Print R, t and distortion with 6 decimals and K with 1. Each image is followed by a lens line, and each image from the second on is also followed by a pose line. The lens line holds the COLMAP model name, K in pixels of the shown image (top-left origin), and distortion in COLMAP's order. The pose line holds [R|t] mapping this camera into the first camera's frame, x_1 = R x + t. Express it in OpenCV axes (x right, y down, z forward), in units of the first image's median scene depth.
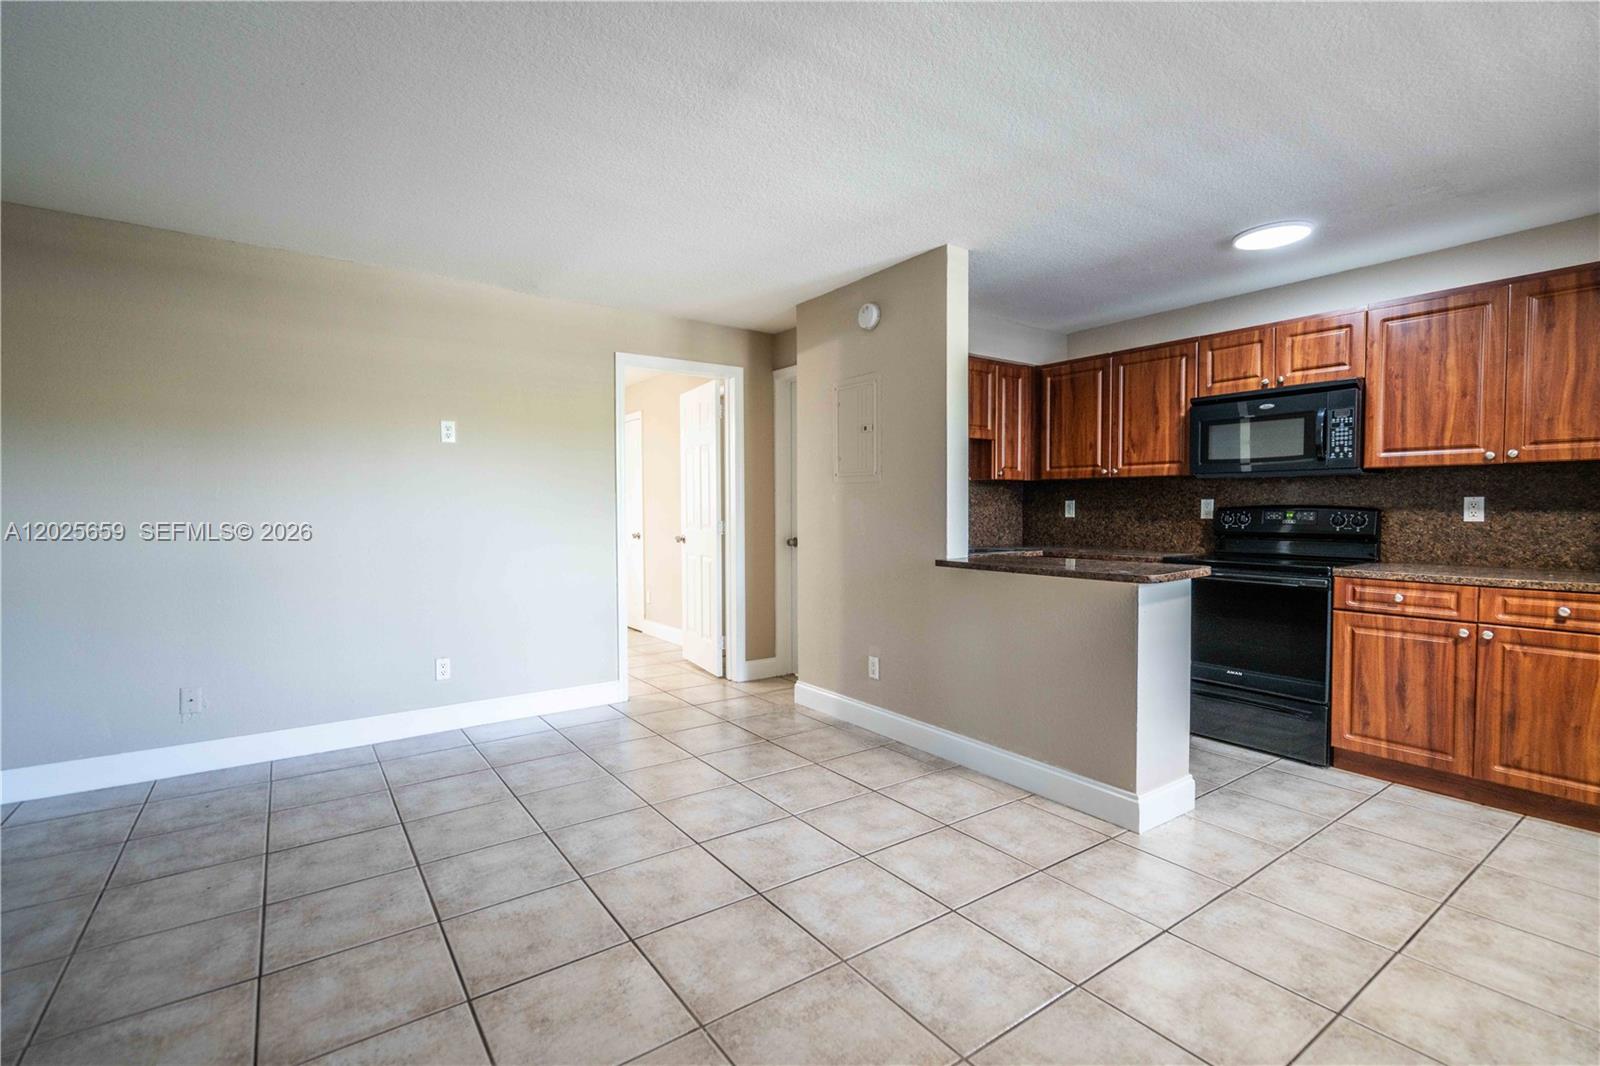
lens RADIAL K [[729.0, 0, 800.0], [0, 729.0, 533.0], [0, 0, 1]] dist [-0.000631, 0.000190]
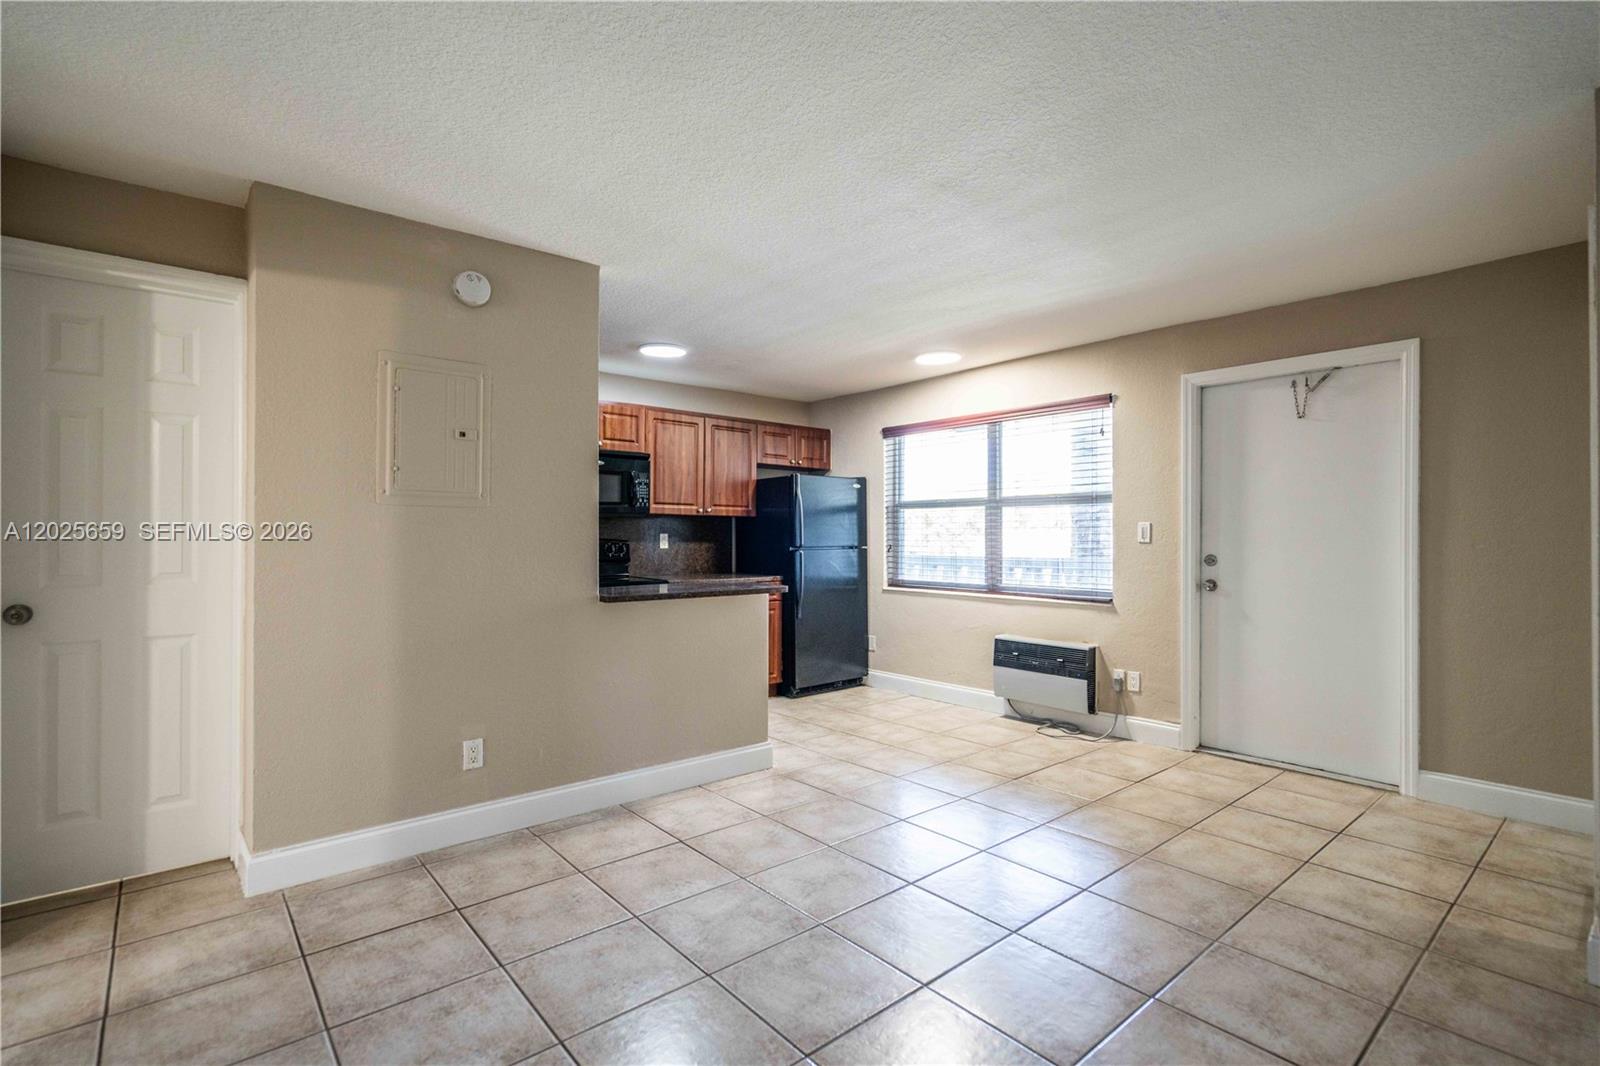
lens RADIAL K [[743.4, 0, 800.0], [0, 743.4, 533.0], [0, 0, 1]] dist [-0.002214, -0.000098]
pose [[-0.082089, 0.008834, 0.996586, -0.853877], [0.033816, 0.999410, -0.006073, -0.032622], [-0.996051, 0.033202, -0.082339, 0.895007]]
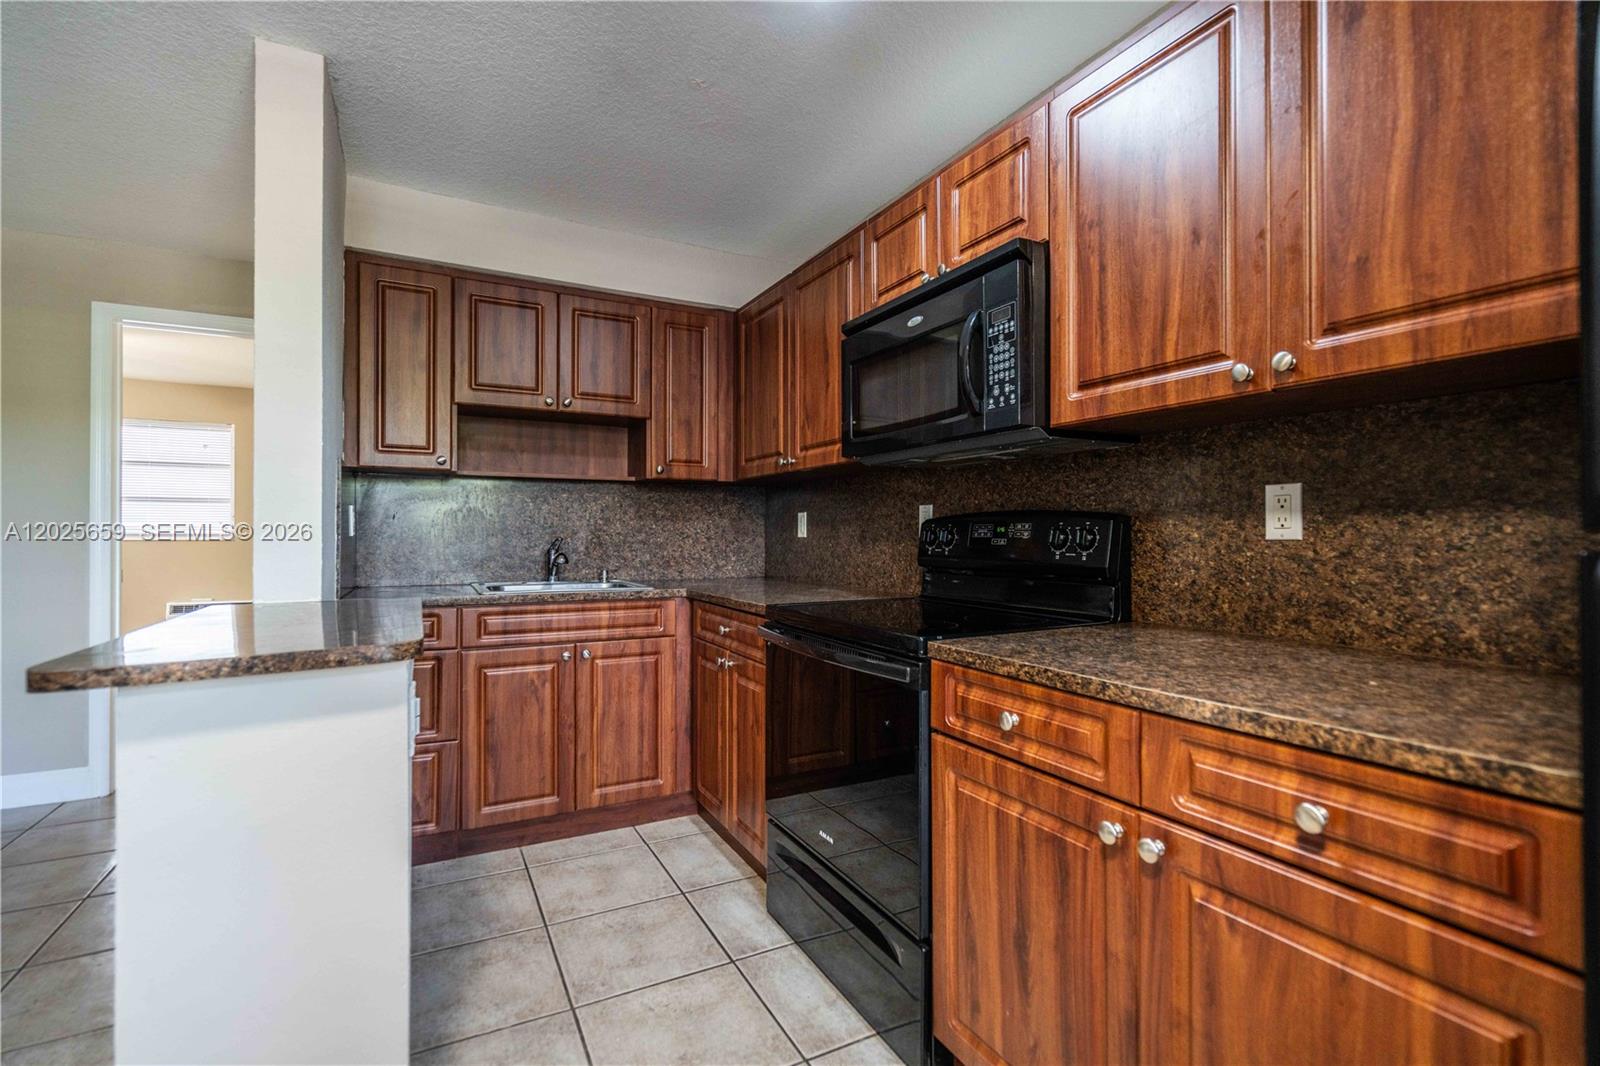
lens RADIAL K [[729.0, 0, 800.0], [0, 729.0, 533.0], [0, 0, 1]] dist [-0.000631, 0.000190]
pose [[0.990138, 0.001818, -0.140082, 0.749309], [-0.007120, 0.999277, -0.037353, -0.001011], [0.139913, 0.037982, 0.989435, 0.560376]]
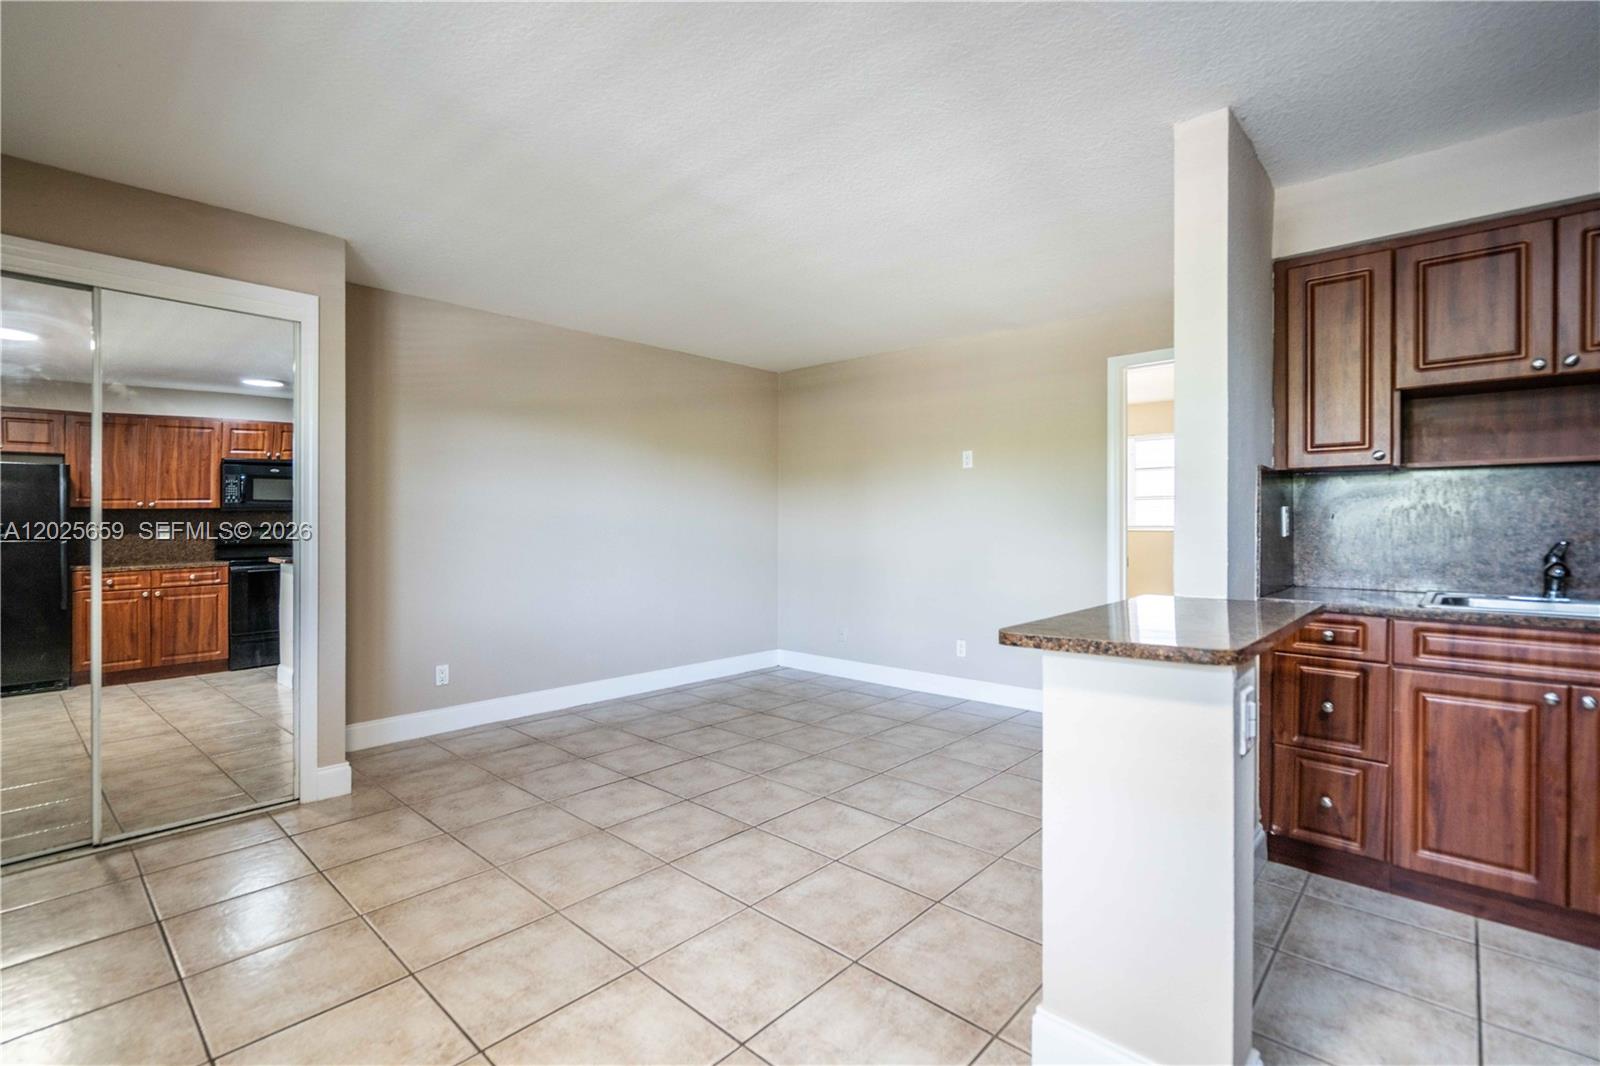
lens RADIAL K [[721.4, 0, 800.0], [0, 721.4, 533.0], [0, 0, 1]] dist [0.002012, 0.000292]
pose [[0.205880, 0.013588, -0.978483, 0.846787], [-0.029625, 0.999532, 0.007647, -0.019576], [0.978129, 0.027413, 0.206186, 0.578657]]
